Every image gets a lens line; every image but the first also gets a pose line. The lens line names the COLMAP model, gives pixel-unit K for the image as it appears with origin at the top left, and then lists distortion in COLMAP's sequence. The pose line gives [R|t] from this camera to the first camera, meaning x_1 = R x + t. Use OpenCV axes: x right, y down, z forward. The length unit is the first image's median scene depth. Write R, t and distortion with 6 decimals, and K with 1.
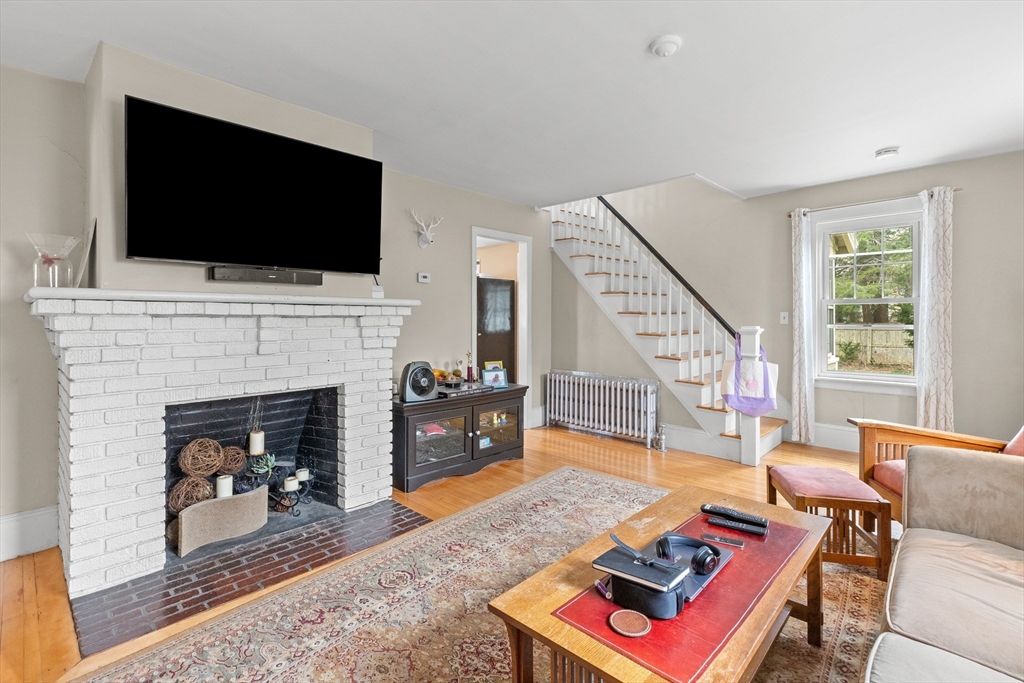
lens RADIAL K [[467.6, 0, 501.8], [0, 467.6, 319.1], [0, 0, 1]] dist [0.009008, 0.000371]
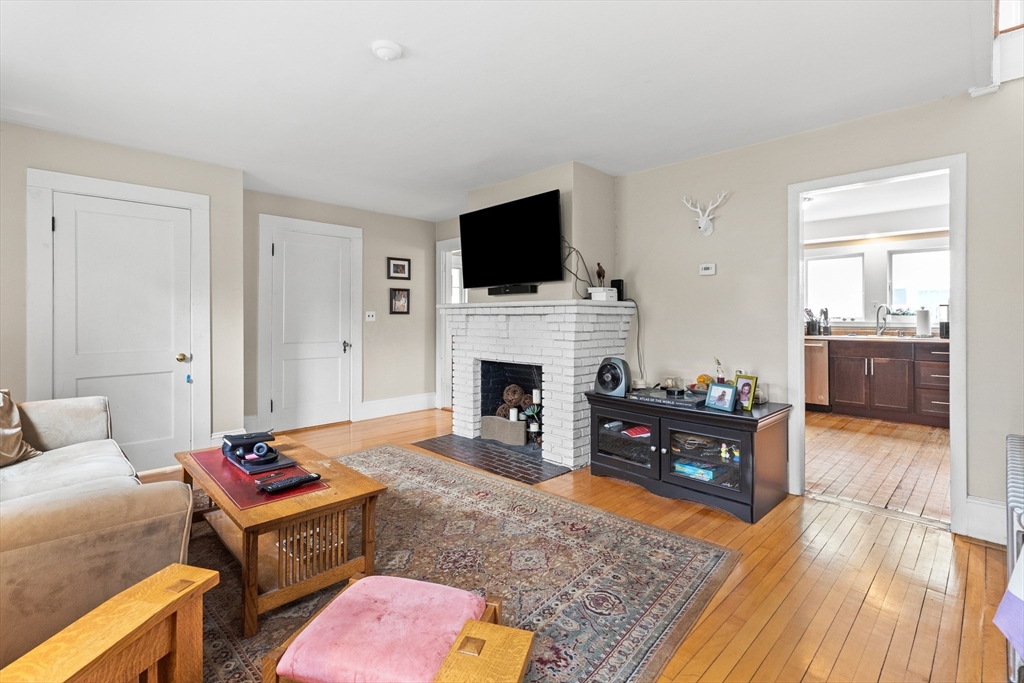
lens RADIAL K [[467.6, 0, 531.1], [0, 467.6, 312.8], [0, 0, 1]] dist [0.009008, 0.000371]
pose [[0.003492, -0.012388, -0.999917, 1.011536], [-0.004553, 0.999913, -0.012404, 0.007082], [0.999984, 0.004596, 0.003435, 0.960761]]
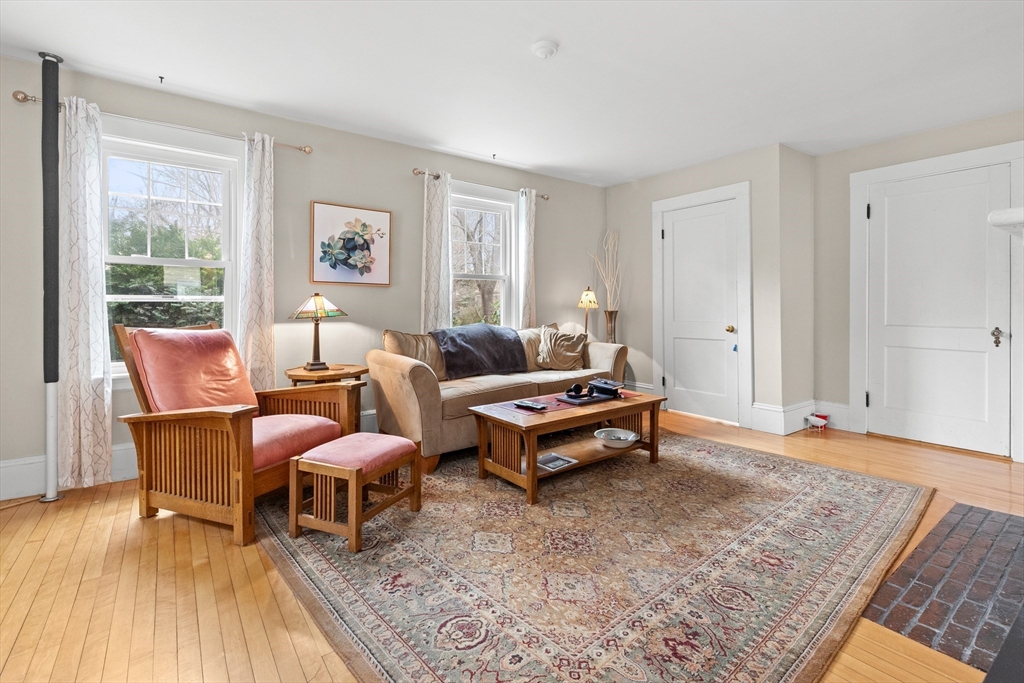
lens RADIAL K [[467.6, 0, 504.6], [0, 467.6, 311.6], [0, 0, 1]] dist [0.009008, 0.000371]
pose [[-0.987760, -0.004735, 0.155910, 0.199079], [-0.002172, 0.999860, 0.016607, 0.039556], [-0.155967, 0.016065, -0.987632, 1.588489]]
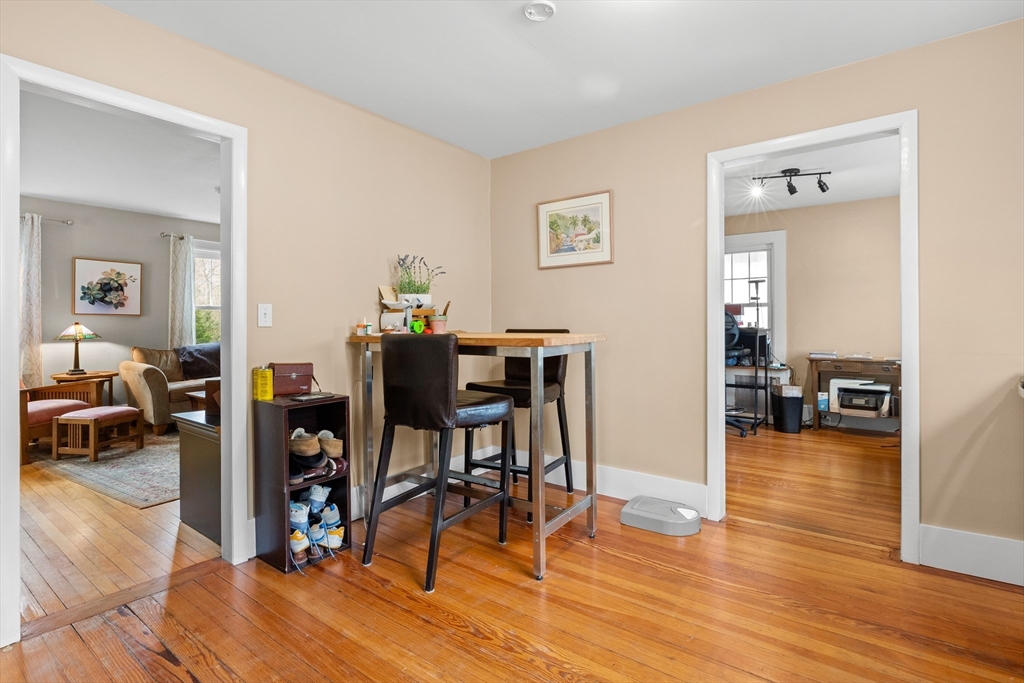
lens RADIAL K [[505.2, 0, 506.3], [0, 505.2, 329.9], [0, 0, 1]] dist [-0.006415, 0.000744]
pose [[-0.991444, -0.000204, -0.130532, -0.452451], [-0.002240, 0.999878, 0.015449, 0.010487], [0.130513, 0.015609, -0.991324, 2.507321]]
